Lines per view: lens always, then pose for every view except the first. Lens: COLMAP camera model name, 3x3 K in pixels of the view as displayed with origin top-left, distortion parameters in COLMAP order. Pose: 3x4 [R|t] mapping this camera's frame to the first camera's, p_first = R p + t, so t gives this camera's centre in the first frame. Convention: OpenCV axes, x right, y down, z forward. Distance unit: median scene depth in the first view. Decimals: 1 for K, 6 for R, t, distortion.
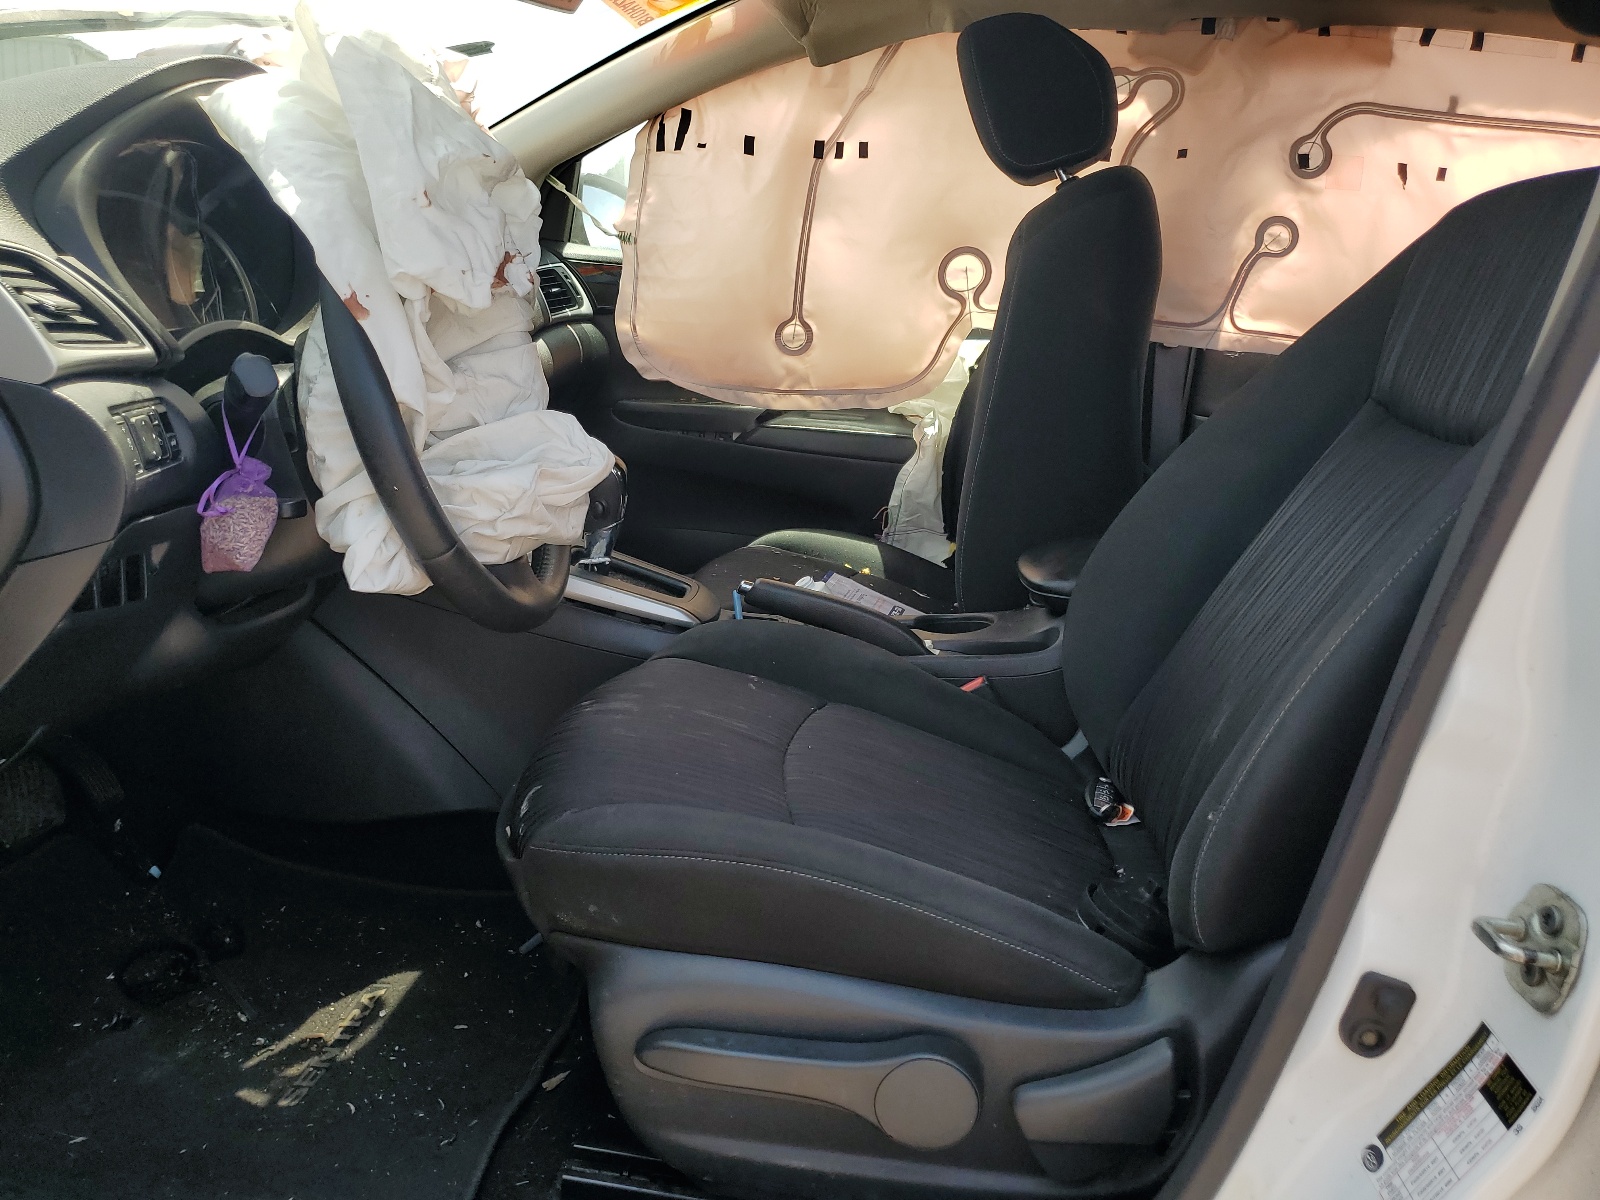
lens RADIAL K [[1217.6, 0, 807.0], [0, 1217.6, 600.6], [0, 0, 1]] dist [0.004301, 0.007934]
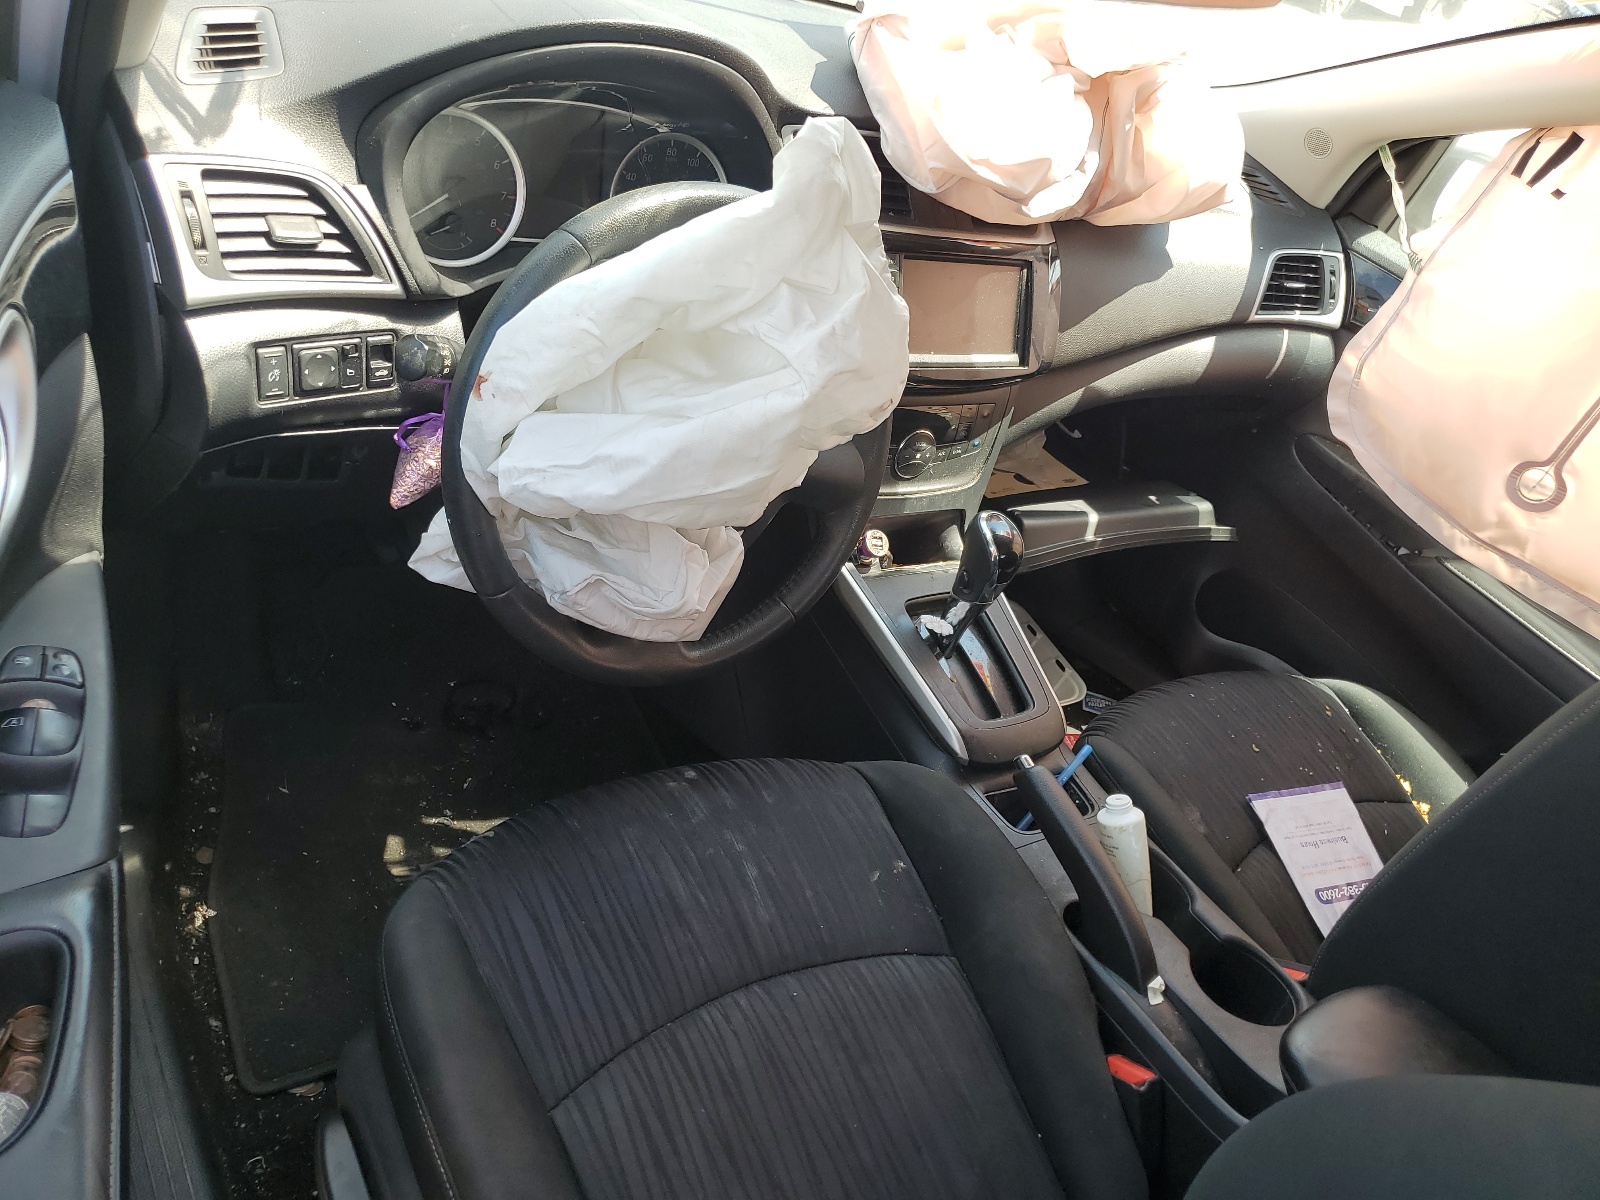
lens RADIAL K [[1217.6, 0, 807.0], [0, 1217.6, 600.6], [0, 0, 1]] dist [0.004301, 0.007934]
pose [[0.603798, 0.571151, -0.556071, 0.166985], [-0.463461, 0.819094, 0.338068, -0.204767], [0.648562, 0.053592, 0.759273, 0.182410]]
